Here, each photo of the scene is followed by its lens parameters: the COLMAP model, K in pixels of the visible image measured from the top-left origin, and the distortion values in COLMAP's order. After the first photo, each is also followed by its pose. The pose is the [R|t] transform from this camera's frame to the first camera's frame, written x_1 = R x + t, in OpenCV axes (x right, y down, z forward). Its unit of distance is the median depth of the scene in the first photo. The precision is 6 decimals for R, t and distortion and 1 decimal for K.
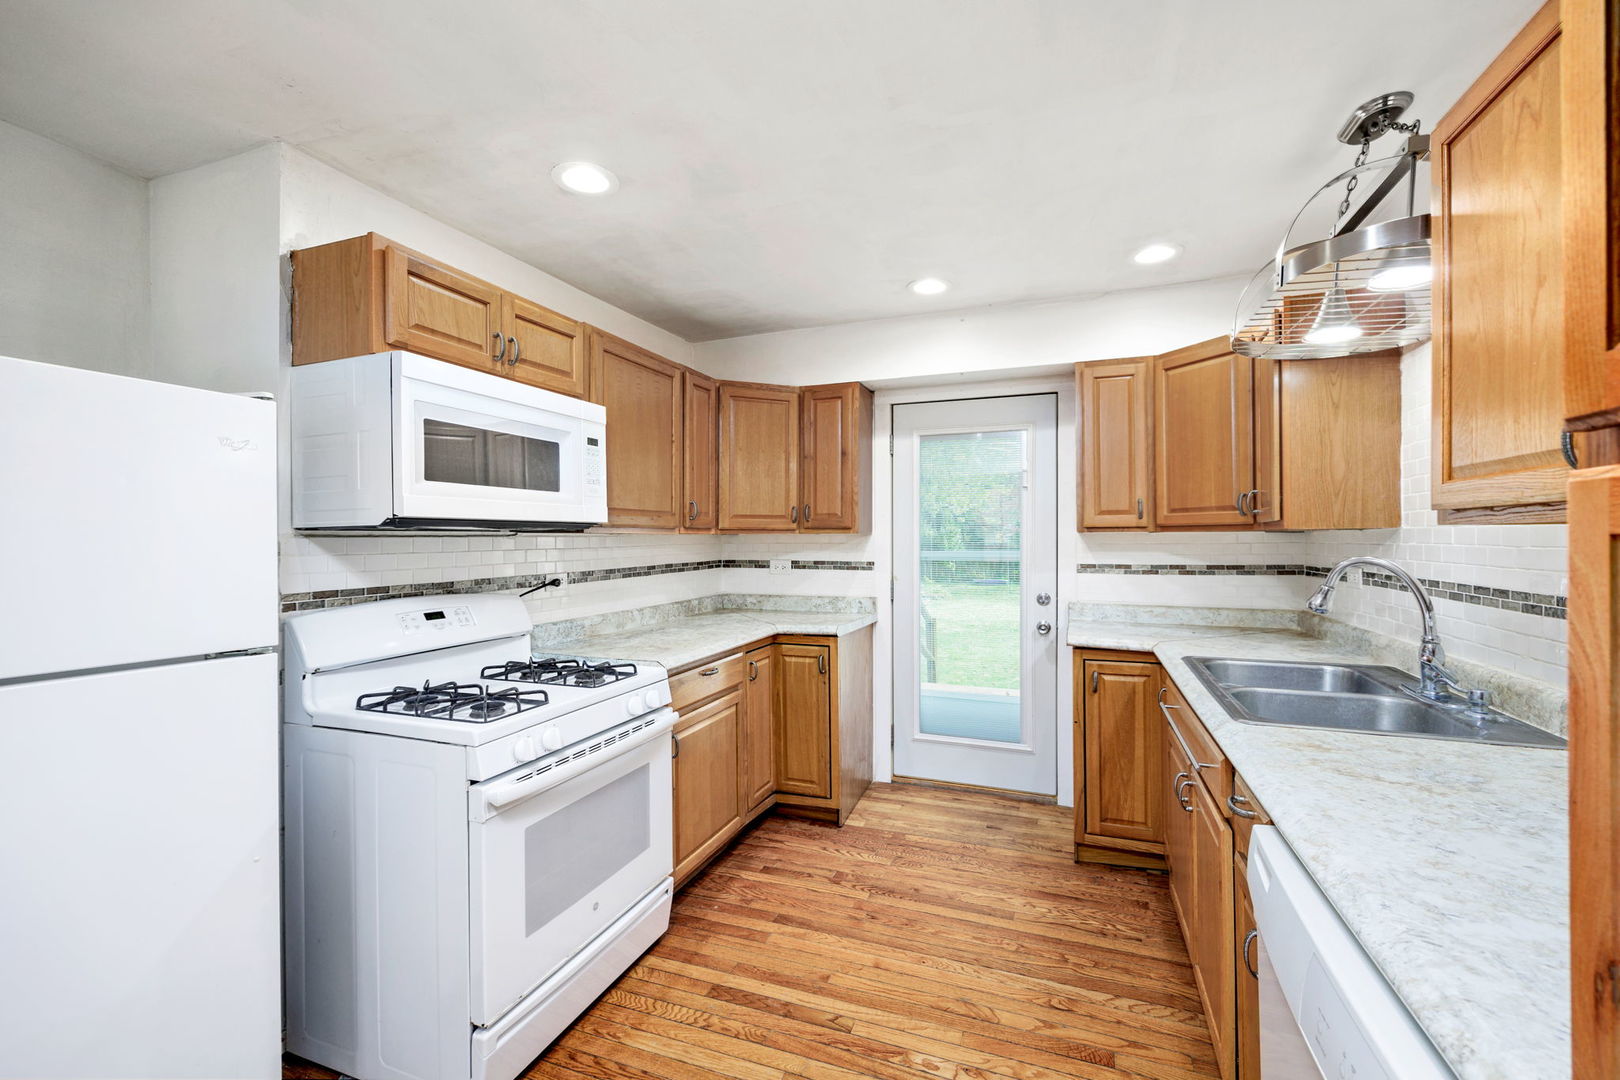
lens RADIAL K [[671.7, 0, 806.9], [0, 671.7, 533.3], [0, 0, 1]] dist [0.000982, 0.000326]
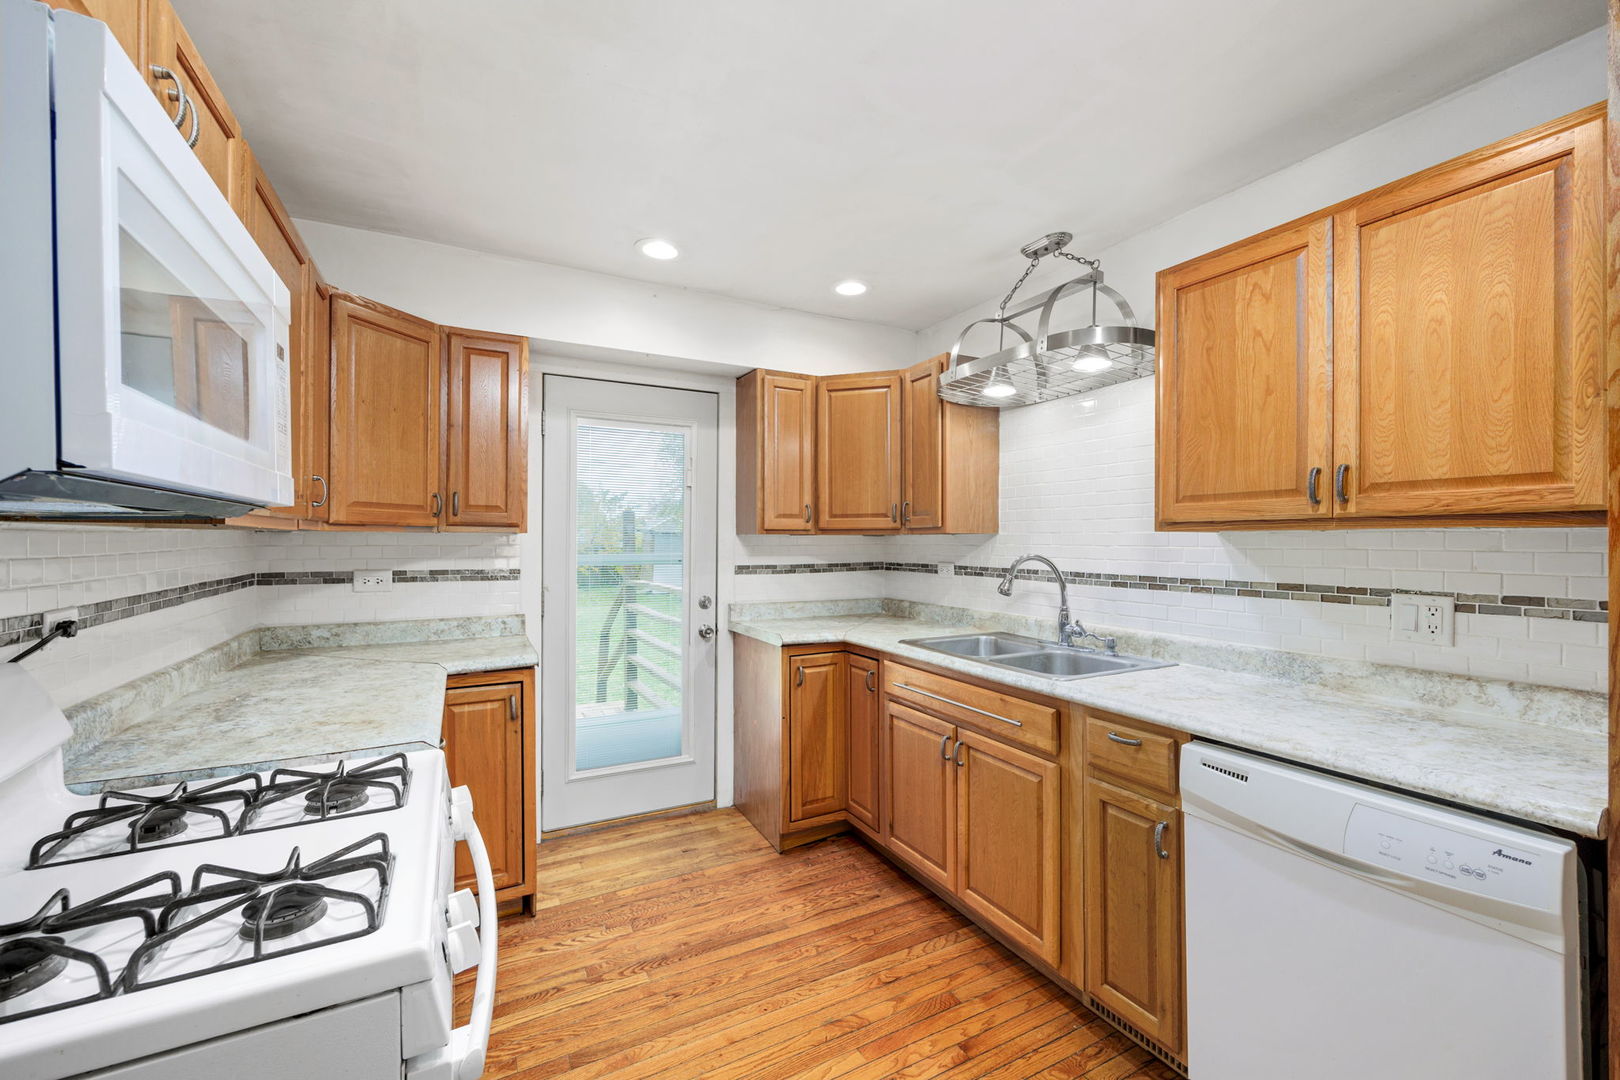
lens RADIAL K [[690.9, 0, 836.0], [0, 690.9, 540.1], [0, 0, 1]] dist [0.000972, 0.000210]
pose [[0.646831, 0.004502, 0.762620, -0.348545], [-0.008696, 0.999961, 0.001473, 0.005072], [-0.762584, -0.007584, 0.646845, 0.244883]]
